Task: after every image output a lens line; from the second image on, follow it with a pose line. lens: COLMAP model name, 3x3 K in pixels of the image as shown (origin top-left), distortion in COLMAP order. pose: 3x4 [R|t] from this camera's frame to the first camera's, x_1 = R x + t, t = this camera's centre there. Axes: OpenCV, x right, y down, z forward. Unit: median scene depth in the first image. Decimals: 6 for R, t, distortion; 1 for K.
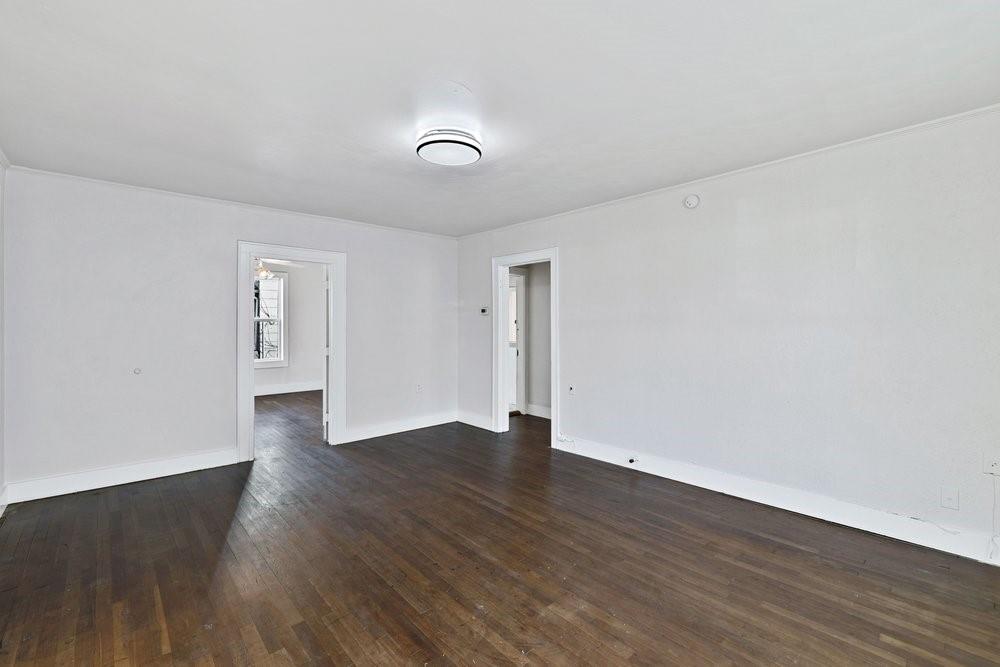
lens RADIAL K [[445.3, 0, 498.7], [0, 445.3, 315.5], [0, 0, 1]] dist [0.000576, 0.000056]
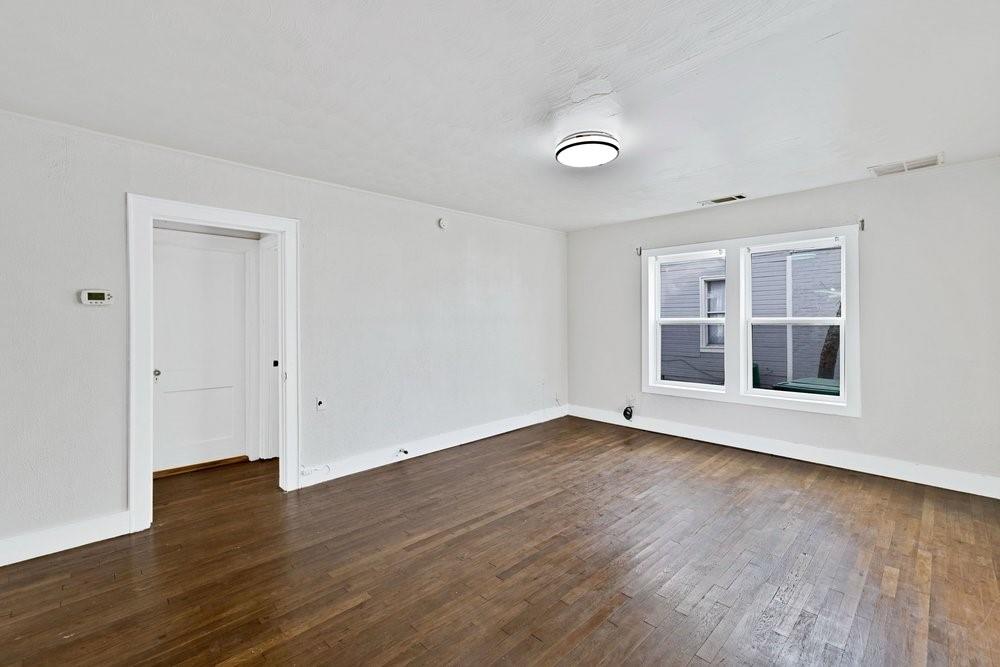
lens RADIAL K [[434.4, 0, 500.7], [0, 434.4, 323.9], [0, 0, 1]] dist [0.013767, 0.000166]
pose [[-0.050937, -0.008675, 0.998664, -0.871469], [-0.018819, 0.999793, 0.007724, 0.012016], [-0.998525, -0.018400, -0.051090, 0.977504]]
